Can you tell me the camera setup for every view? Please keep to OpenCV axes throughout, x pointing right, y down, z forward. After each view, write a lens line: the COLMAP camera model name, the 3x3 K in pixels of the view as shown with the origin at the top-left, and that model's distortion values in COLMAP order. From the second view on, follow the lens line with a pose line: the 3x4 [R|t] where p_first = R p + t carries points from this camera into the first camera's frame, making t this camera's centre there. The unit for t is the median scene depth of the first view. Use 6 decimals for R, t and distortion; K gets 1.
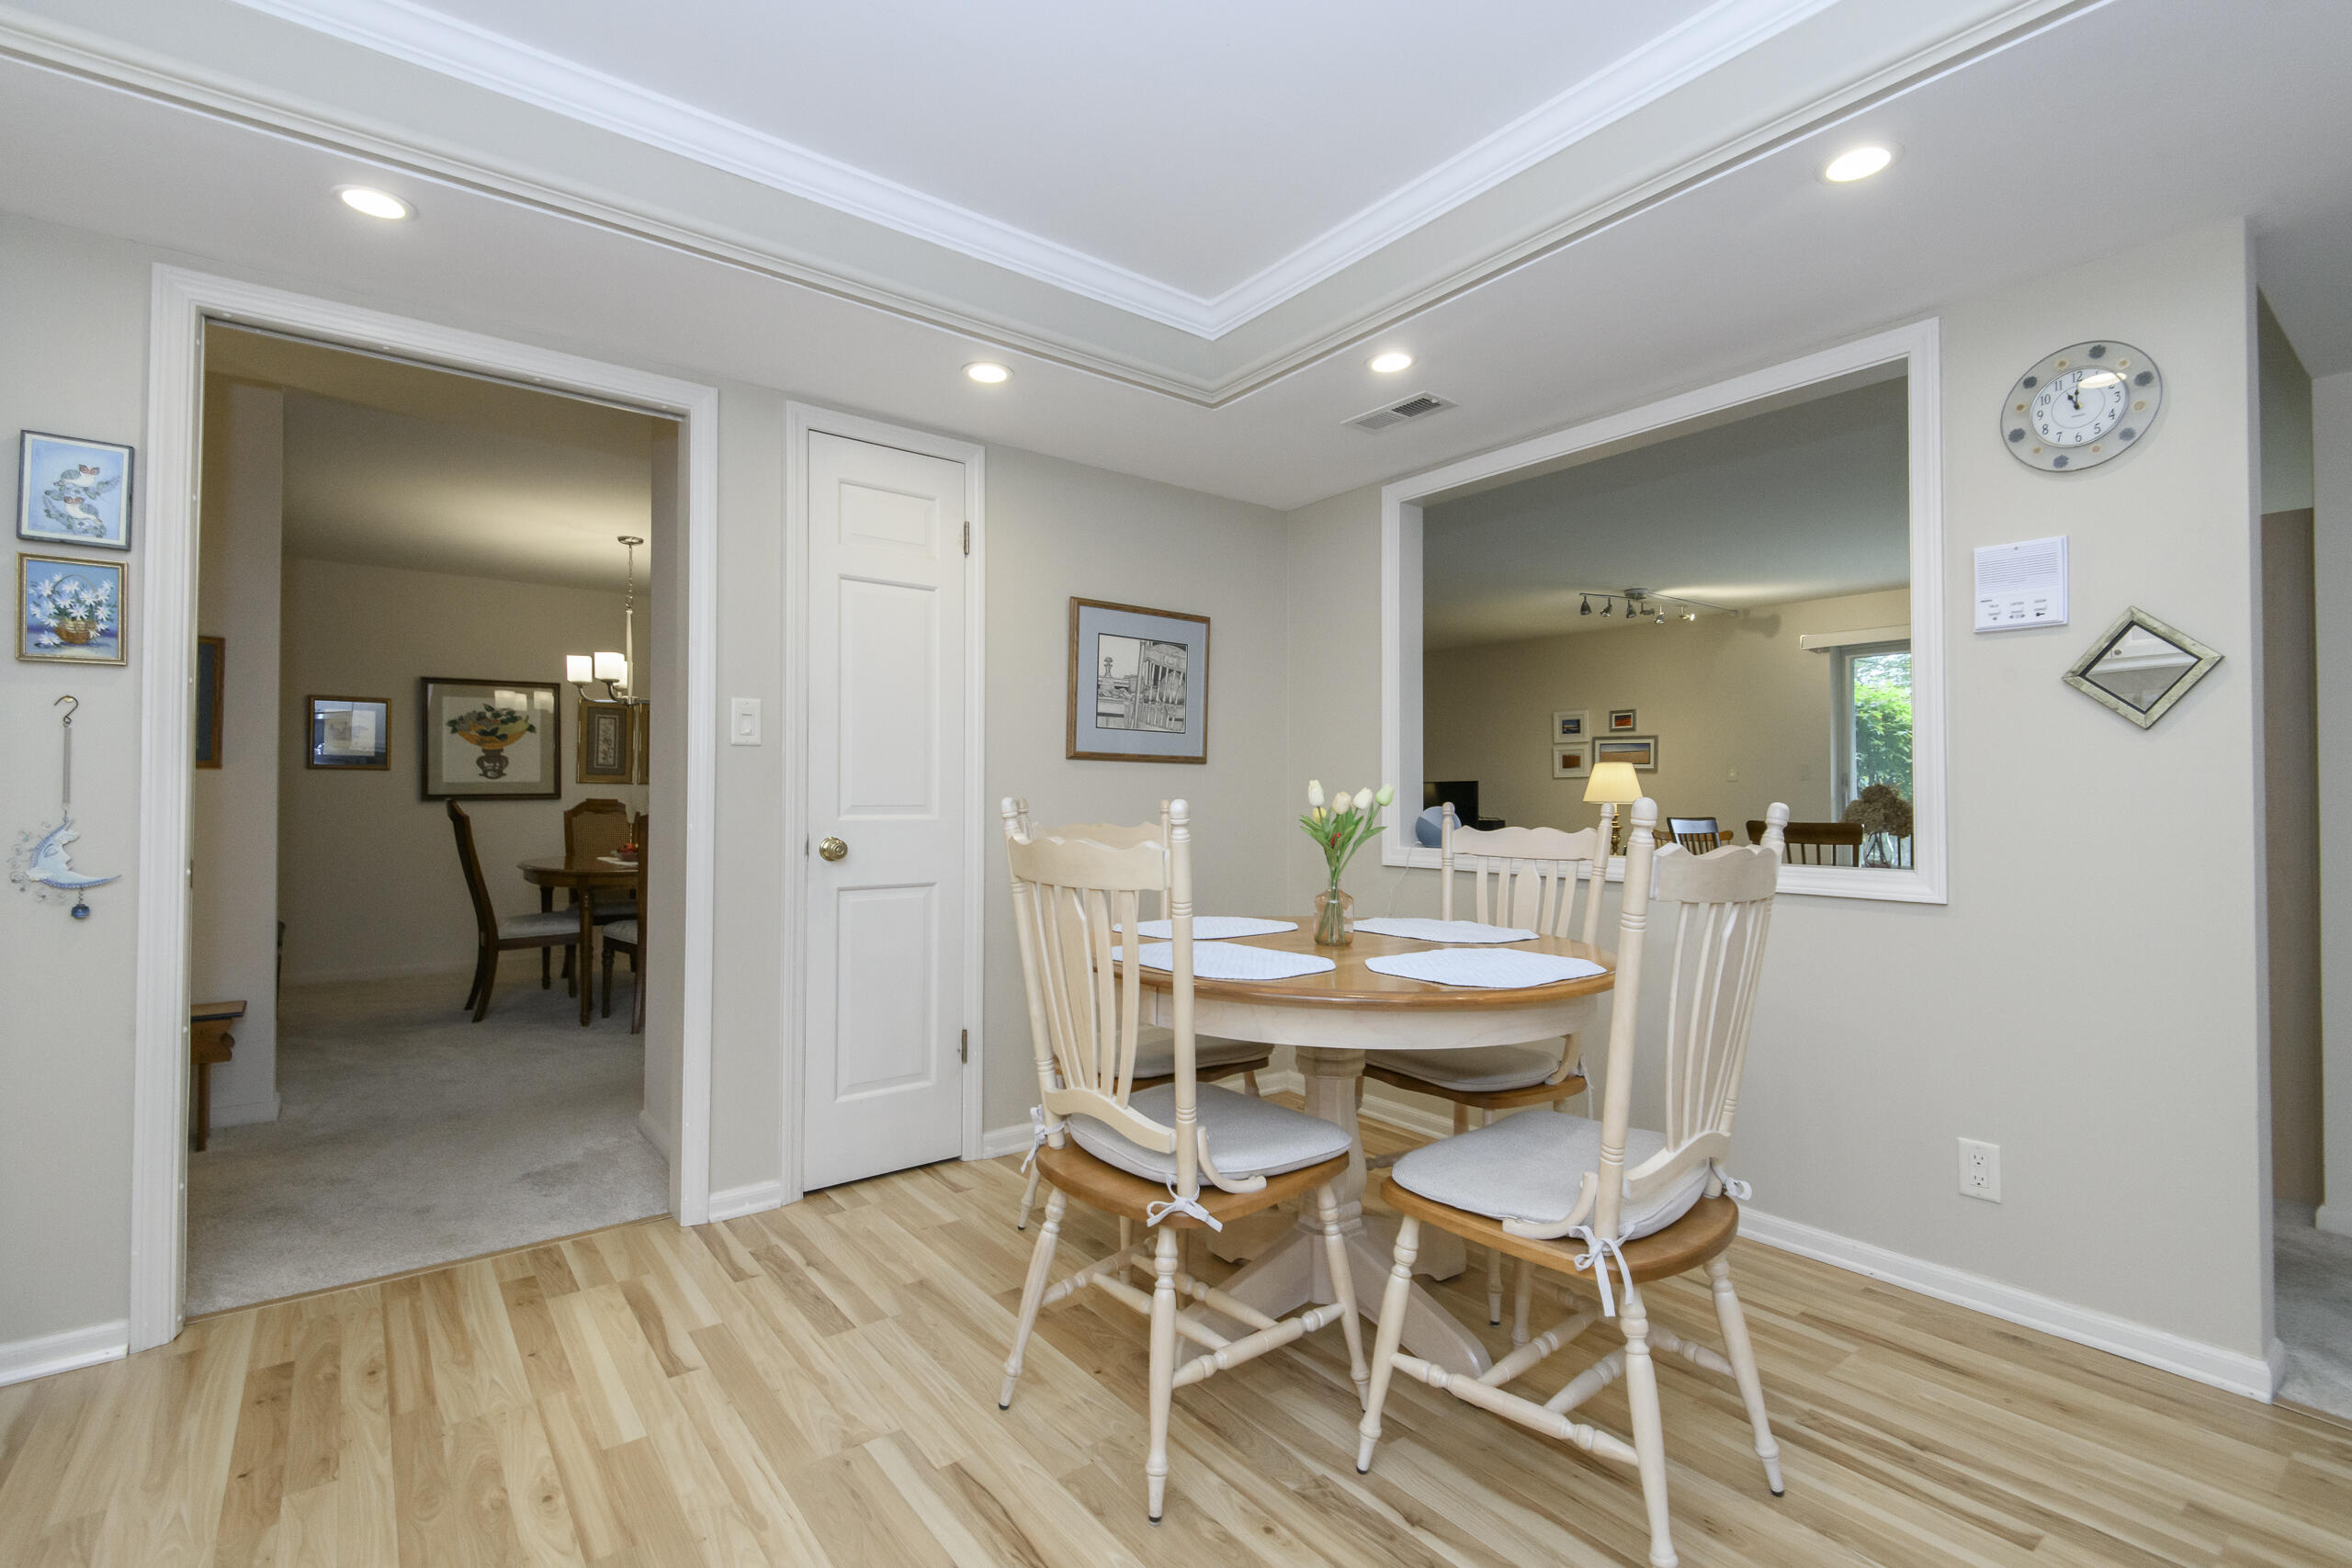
lens RADIAL K [[1063.1, 0, 1160.1], [0, 1063.1, 796.3], [0, 0, 1]] dist [0.002484, -0.001956]
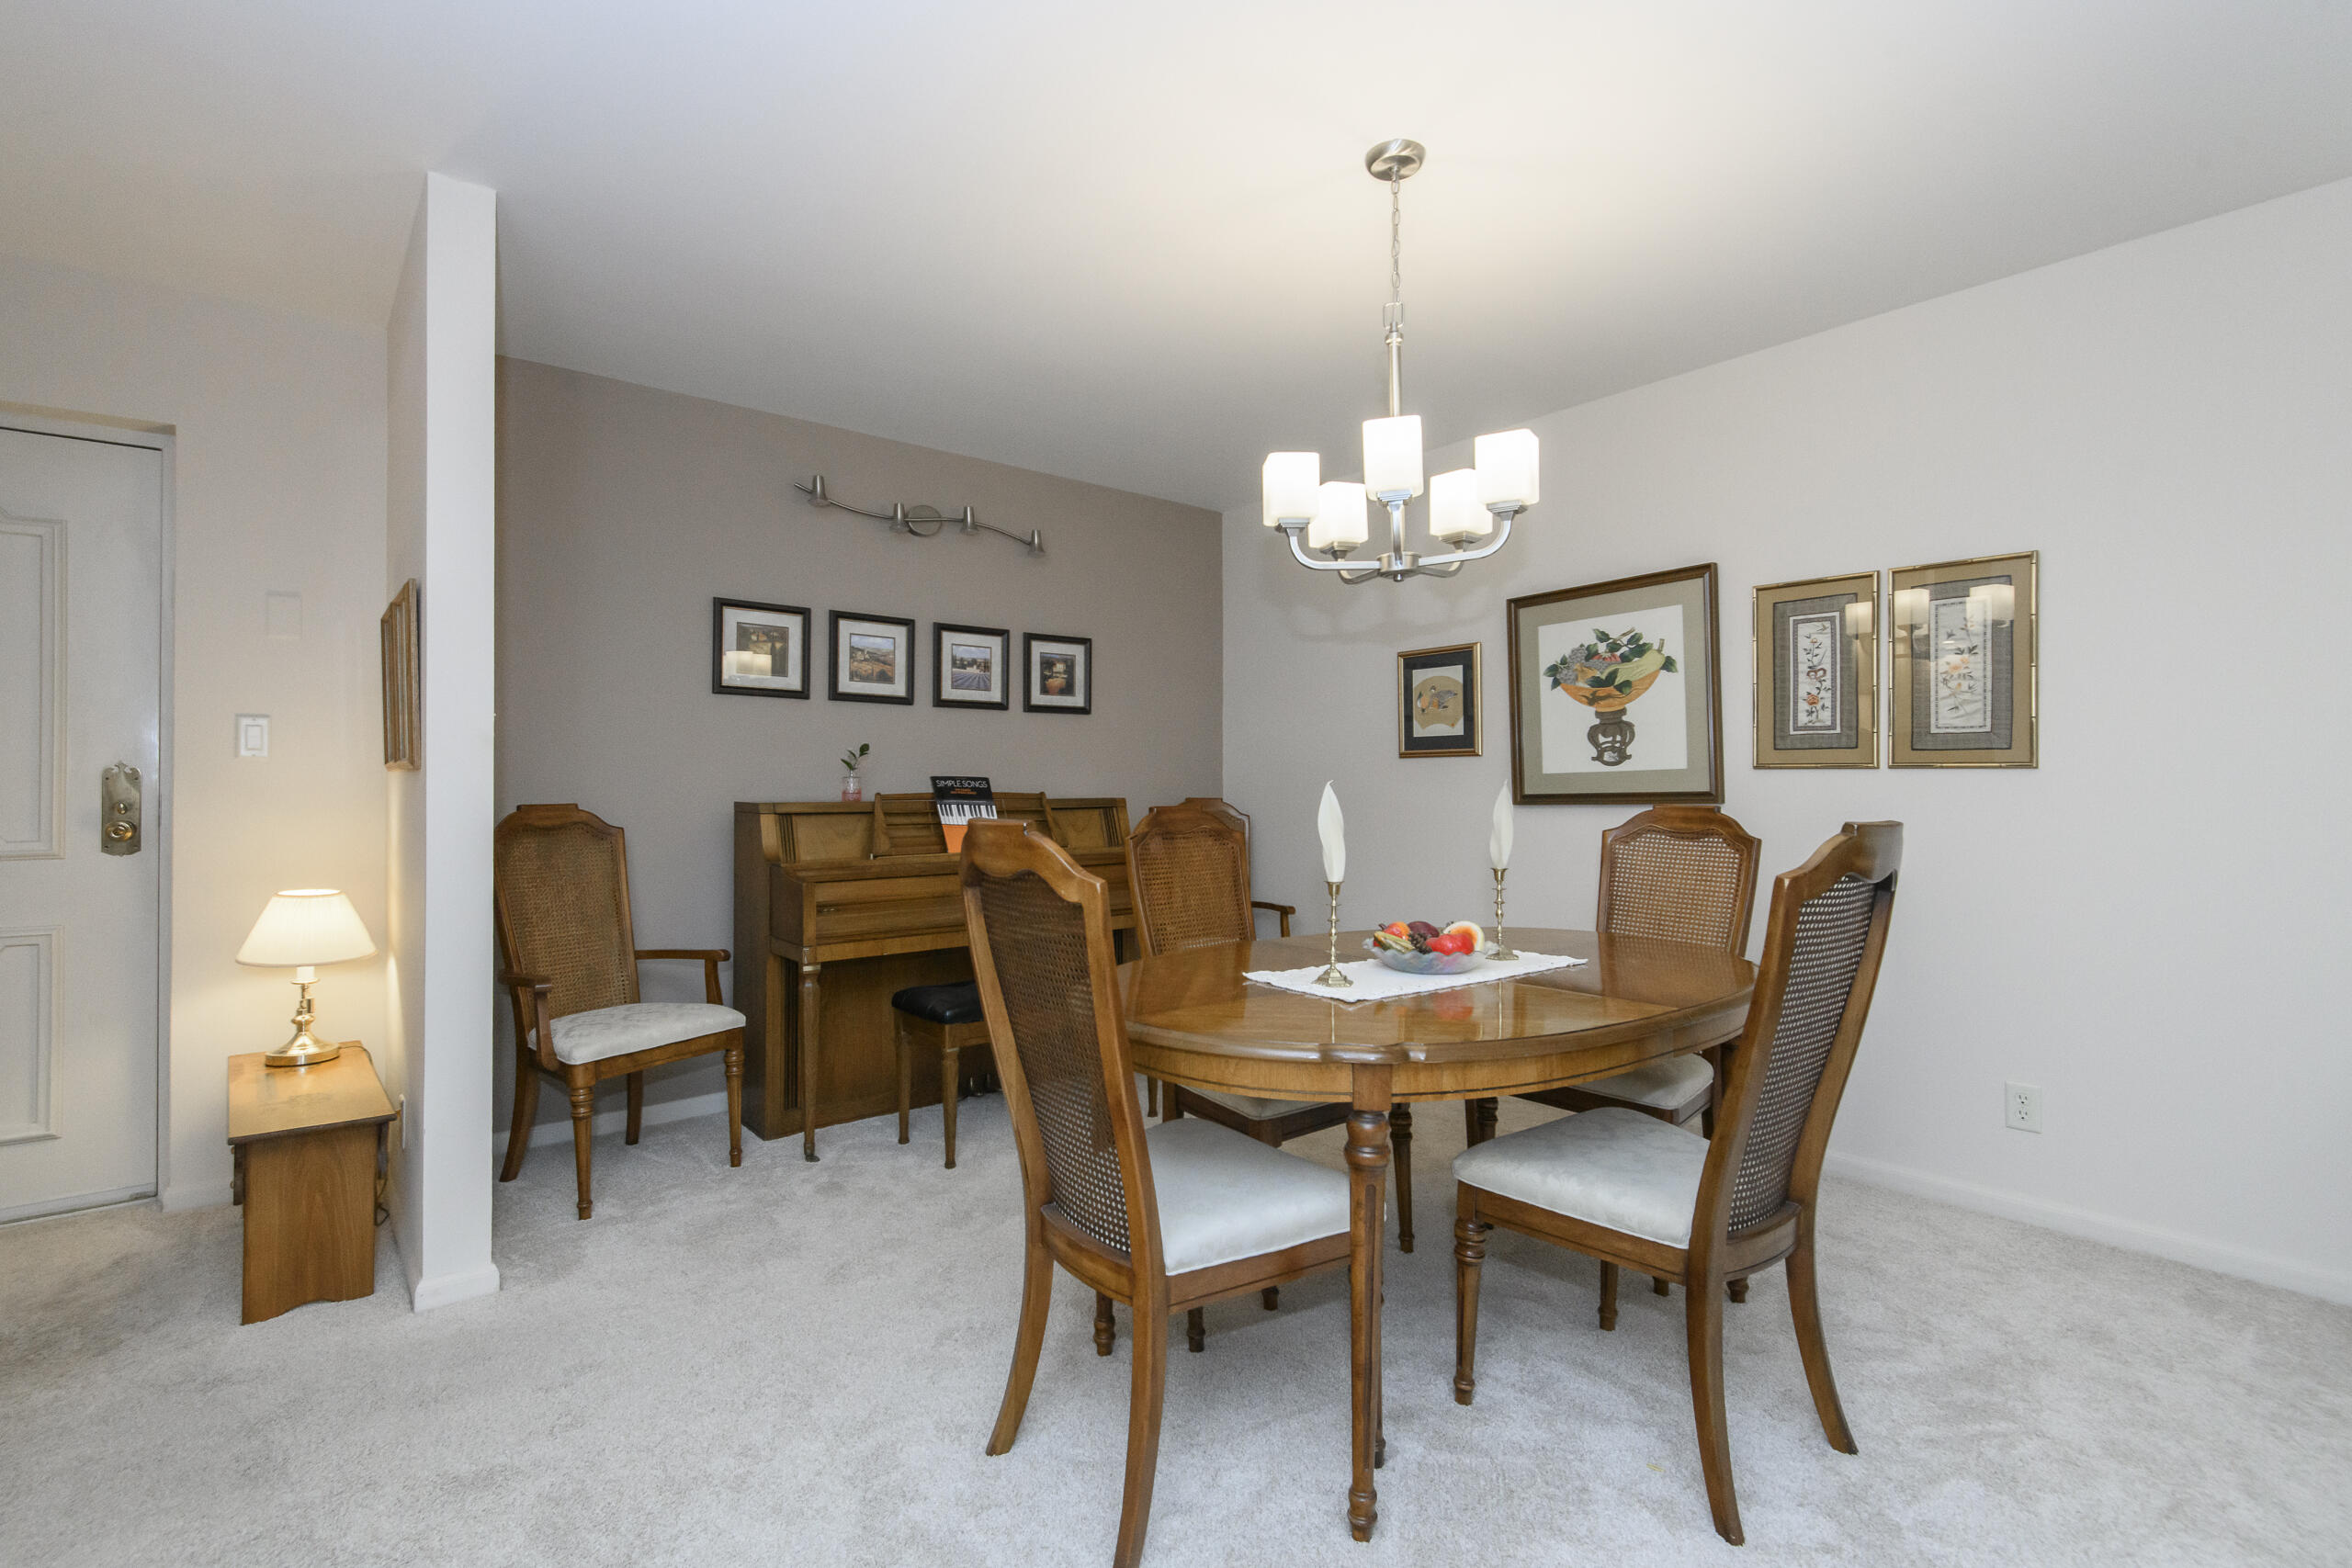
lens RADIAL K [[1063.1, 0, 1179.6], [0, 1063.1, 783.4], [0, 0, 1]] dist [0.002484, -0.001956]
pose [[0.008582, -0.006087, -0.999945, -0.086711], [0.005493, 0.999967, -0.006040, -0.005043], [0.999948, -0.005441, 0.008615, 0.776062]]
